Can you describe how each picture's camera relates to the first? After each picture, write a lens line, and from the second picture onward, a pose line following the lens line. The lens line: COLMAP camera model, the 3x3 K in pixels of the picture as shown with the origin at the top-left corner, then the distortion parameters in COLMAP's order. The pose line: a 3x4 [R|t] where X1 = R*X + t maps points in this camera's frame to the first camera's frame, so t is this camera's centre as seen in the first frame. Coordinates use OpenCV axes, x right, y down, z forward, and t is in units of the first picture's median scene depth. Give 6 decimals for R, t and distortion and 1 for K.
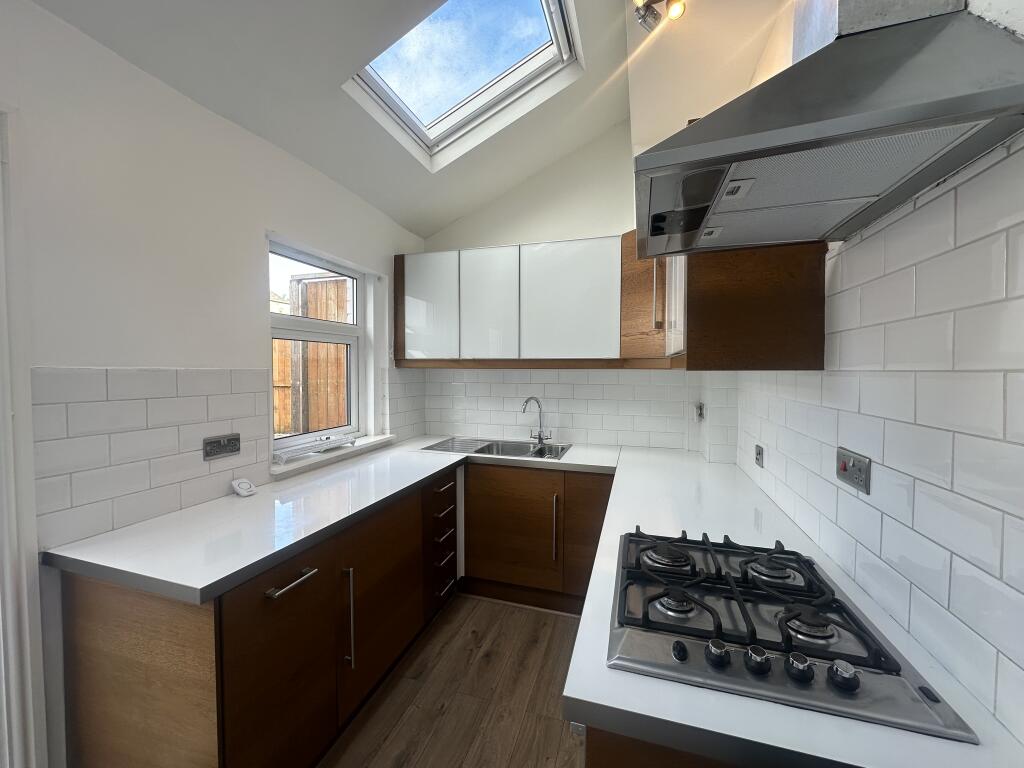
lens RADIAL K [[408.6, 0, 508.0], [0, 408.6, 382.6], [0, 0, 1]] dist [-0.000855, 0.000096]
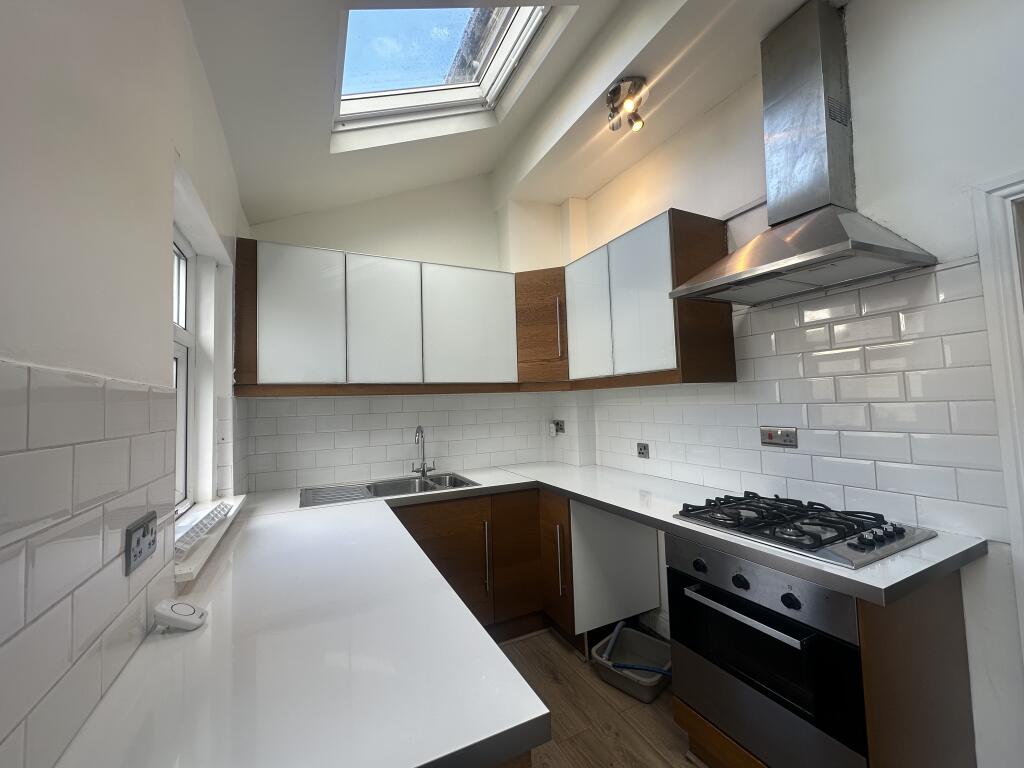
lens RADIAL K [[408.6, 0, 510.8], [0, 408.6, 381.9], [0, 0, 1]] dist [-0.000855, 0.000096]
pose [[0.720523, 0.007828, 0.693387, -0.468189], [0.057766, 0.995783, -0.071269, 0.015597], [-0.691021, 0.091405, 0.717032, 0.208495]]
